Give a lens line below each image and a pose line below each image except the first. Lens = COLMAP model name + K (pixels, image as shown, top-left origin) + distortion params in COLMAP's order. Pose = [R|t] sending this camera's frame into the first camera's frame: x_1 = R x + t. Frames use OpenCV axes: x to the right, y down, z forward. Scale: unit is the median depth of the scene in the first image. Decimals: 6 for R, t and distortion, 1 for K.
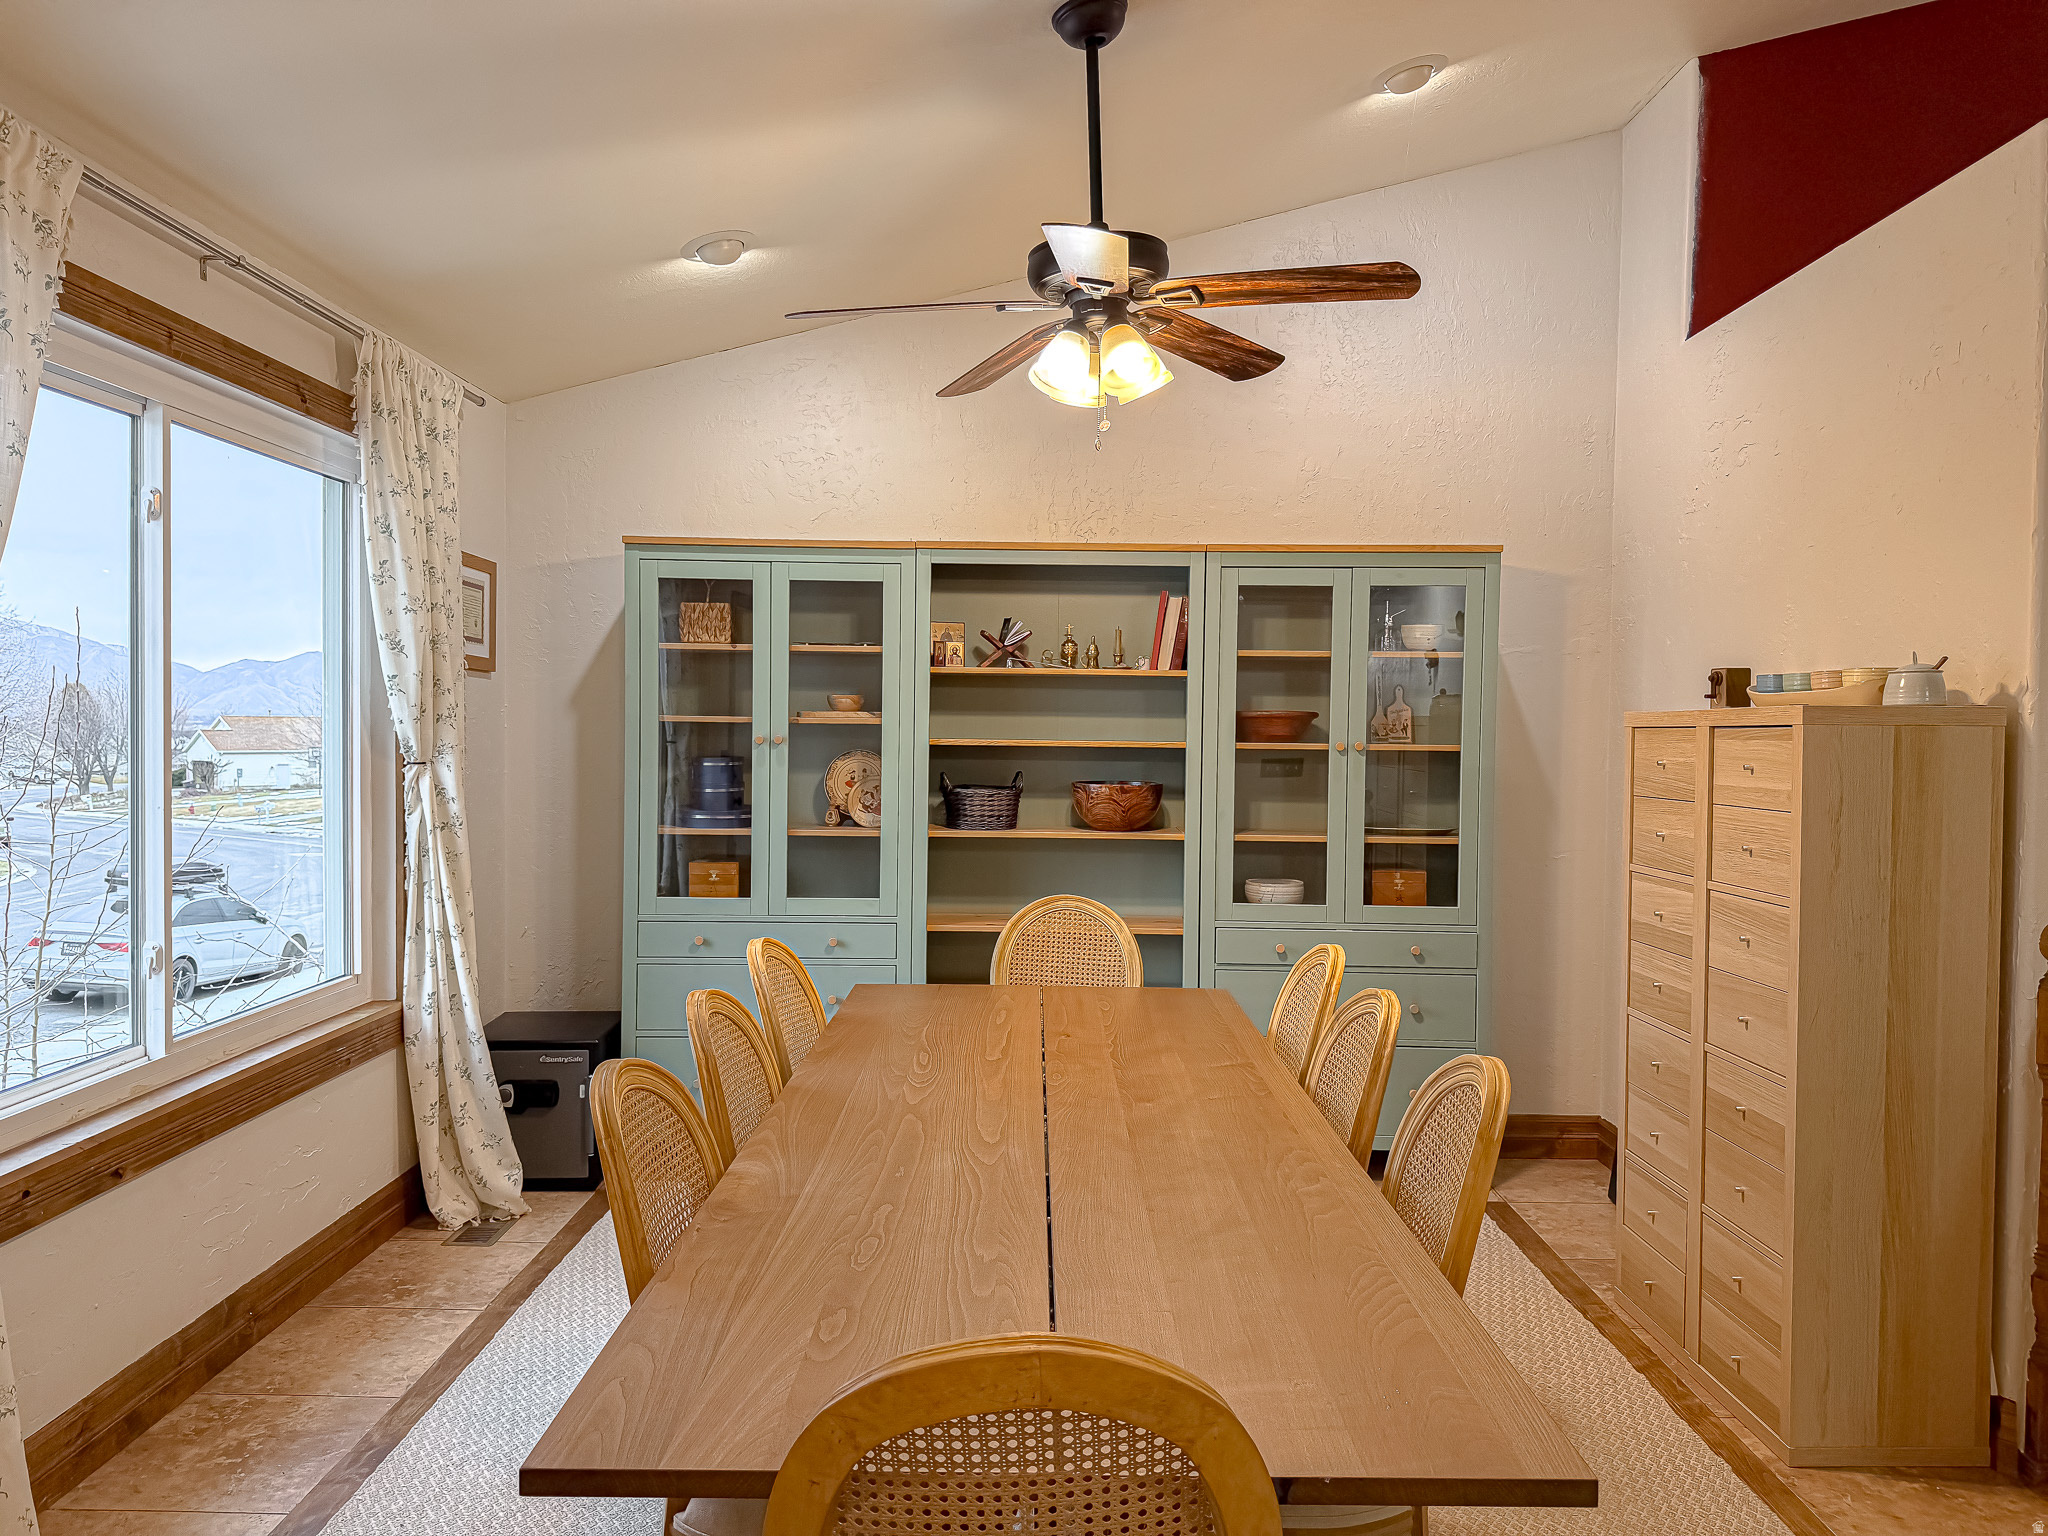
lens RADIAL K [[1433.6, 0, 1017.9], [0, 1433.6, 773.7], [0, 0, 1]] dist [0.105334, -0.139630]
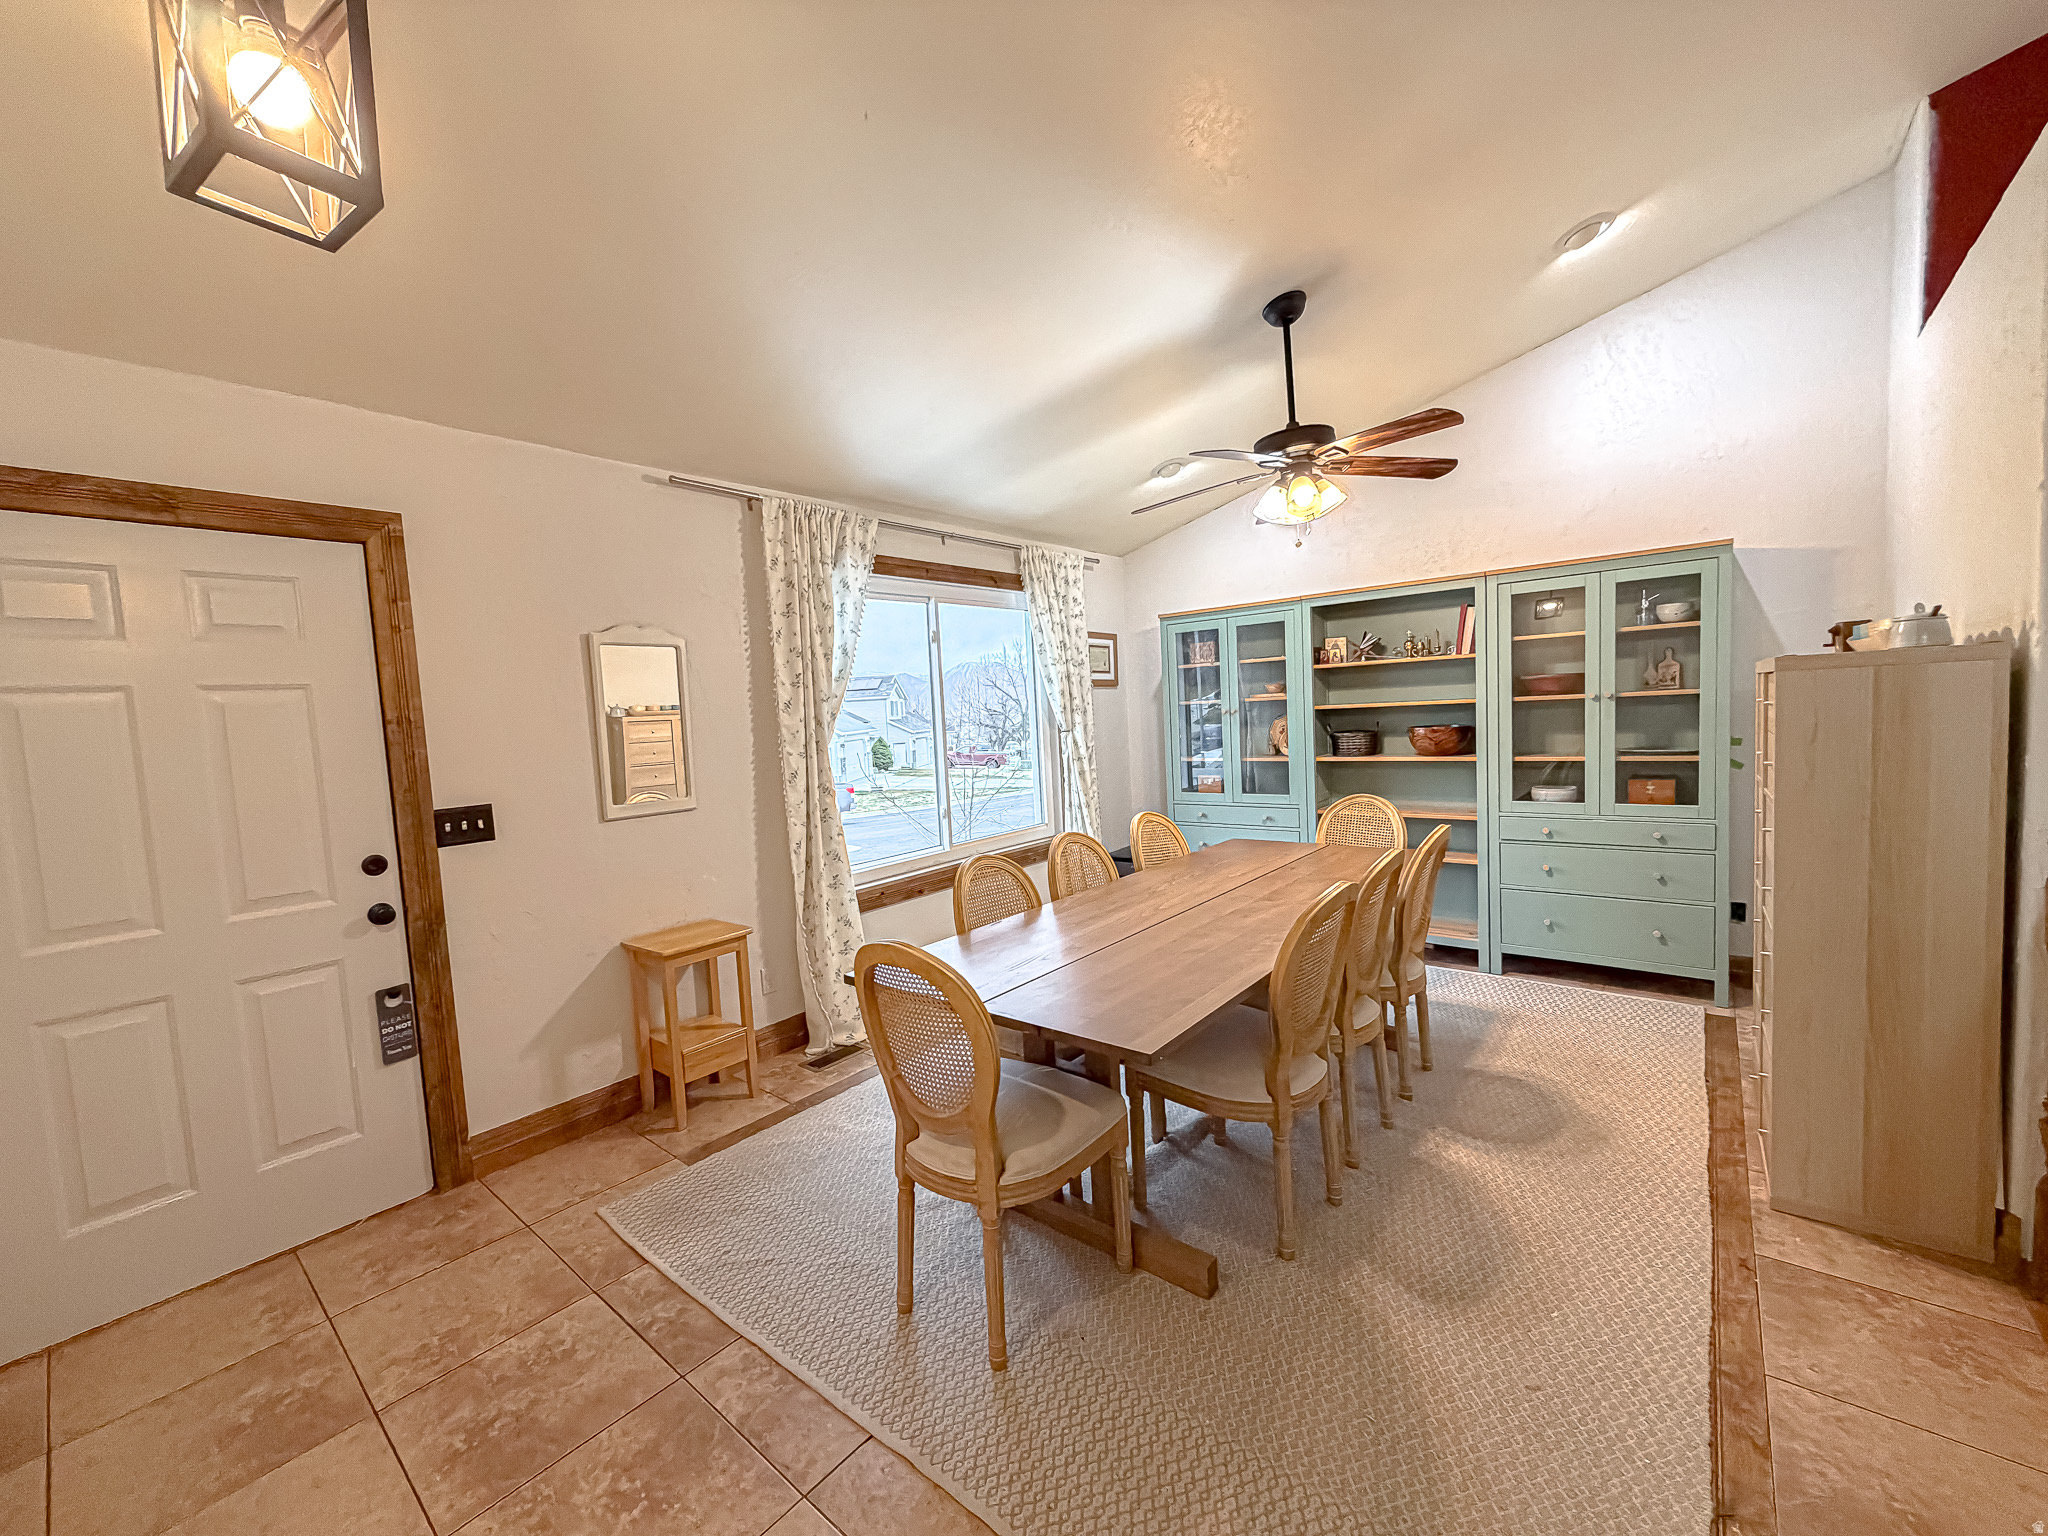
lens RADIAL K [[817.5, 0, 1021.7], [0, 817.5, 770.7], [0, 0, 1]] dist [0.007446, -0.010484]
pose [[0.767983, -0.005321, -0.640448, 0.320305], [0.042095, 0.998223, 0.042185, -0.002327], [0.639086, -0.059357, 0.766842, -0.016432]]
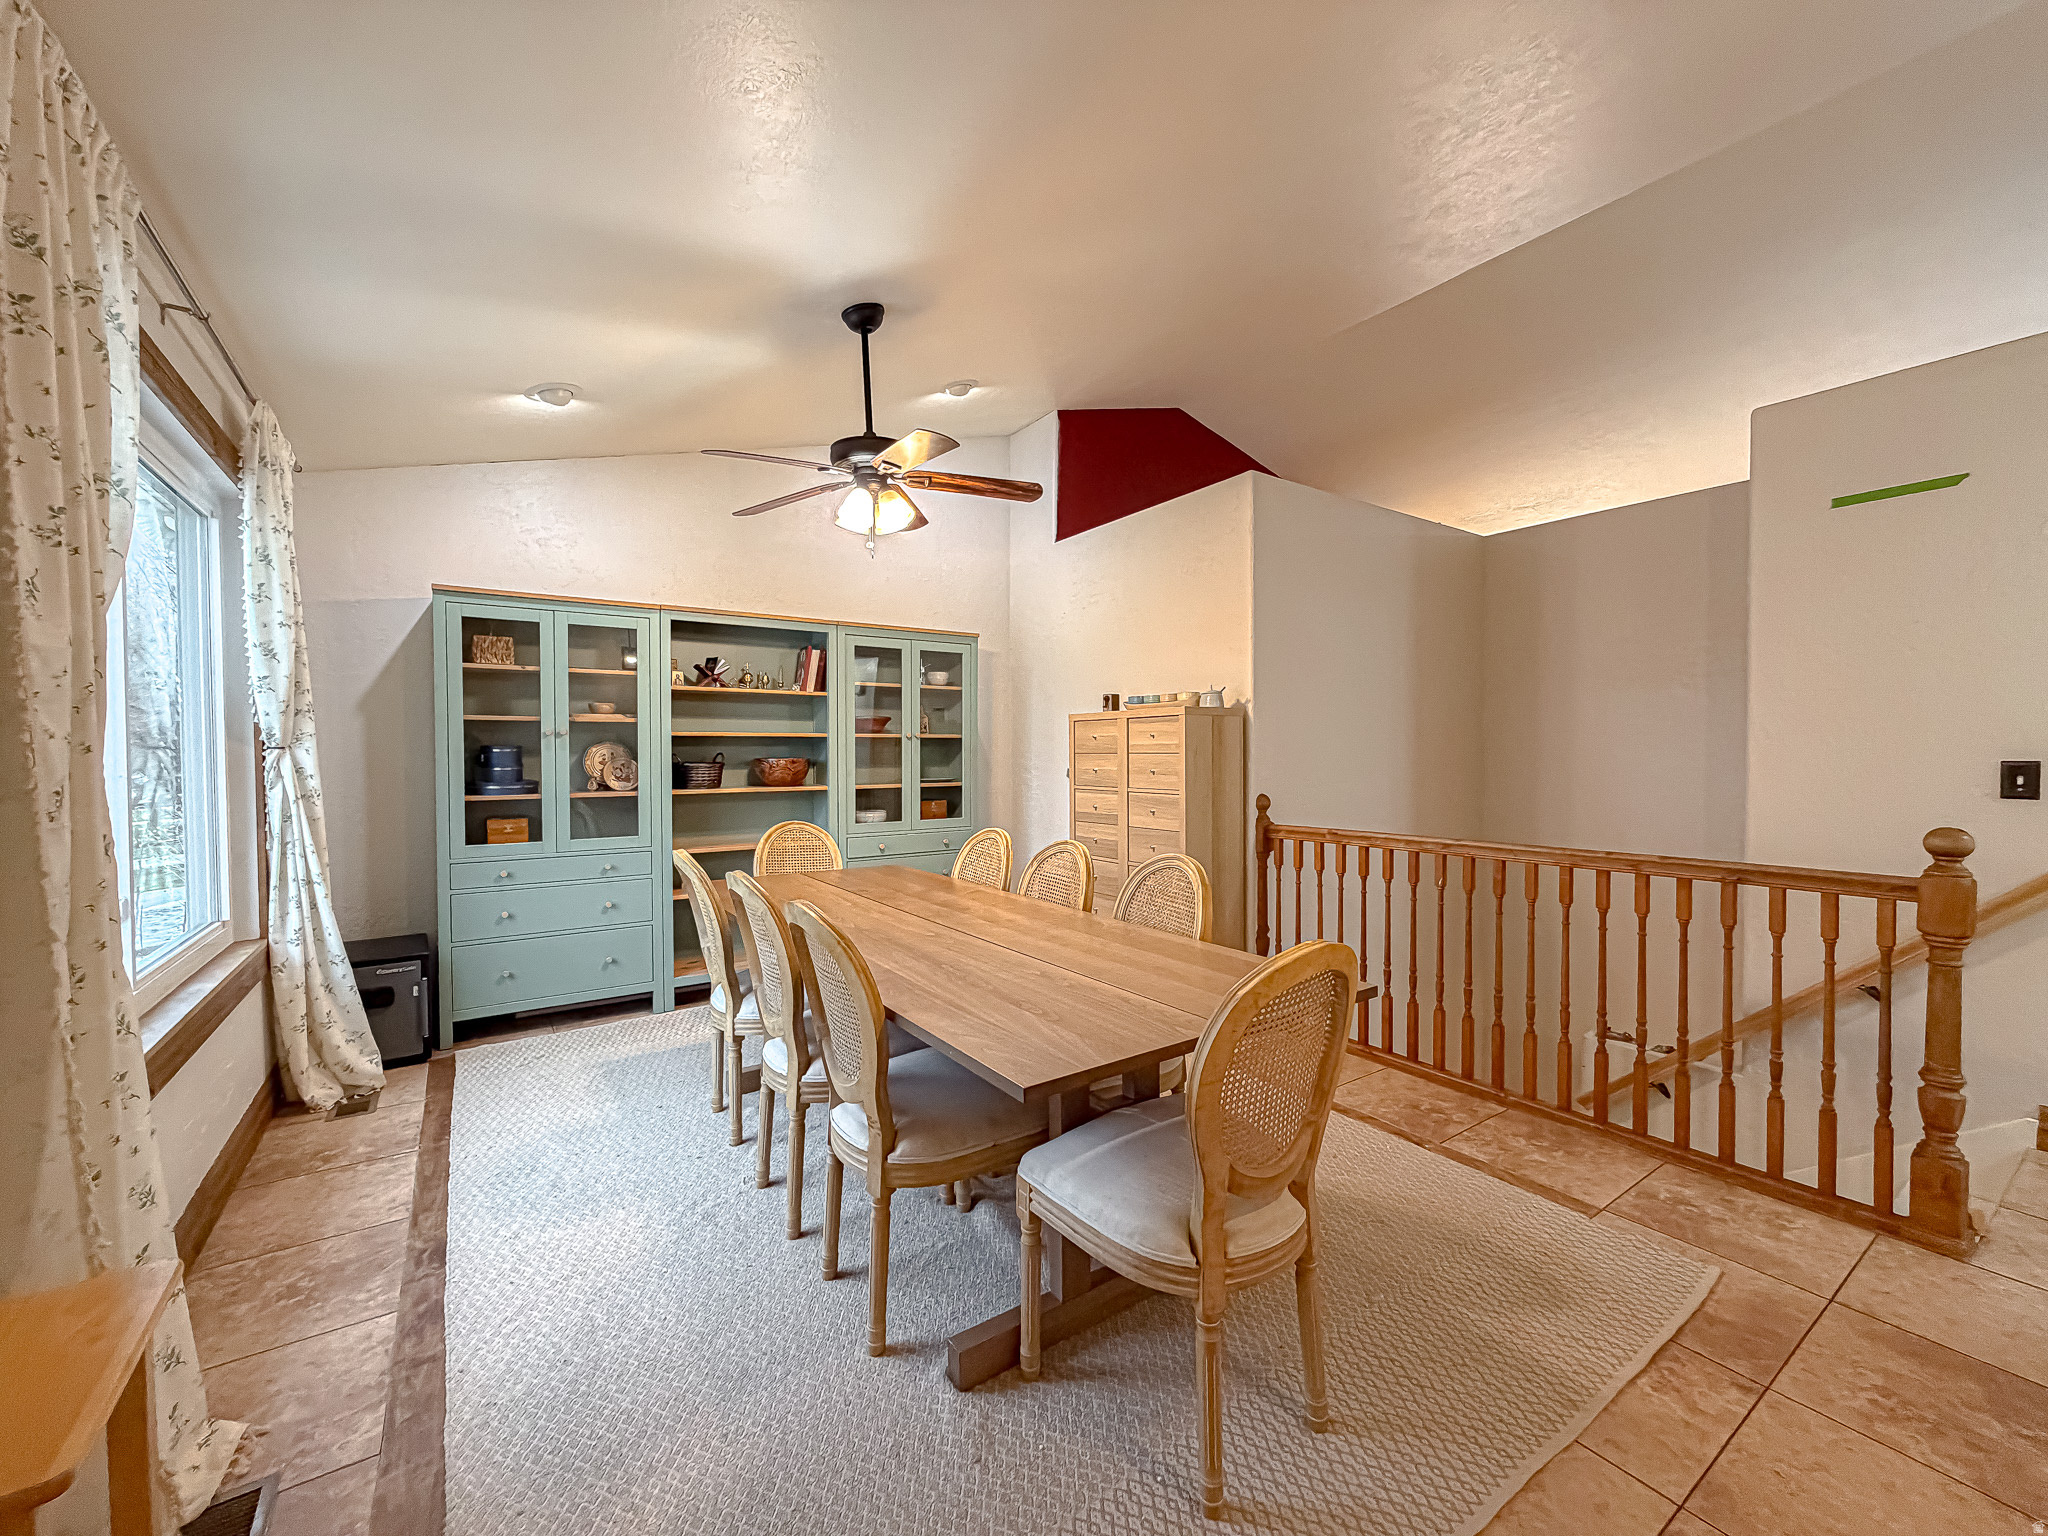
lens RADIAL K [[815.5, 0, 1016.2], [0, 815.5, 769.9], [0, 0, 1]] dist [-0.000909, 0.000324]
pose [[0.825556, -0.027237, 0.563662, -0.263876], [0.029749, 0.999546, 0.004728, 0.025540], [-0.563535, 0.012865, 0.825992, 0.054457]]
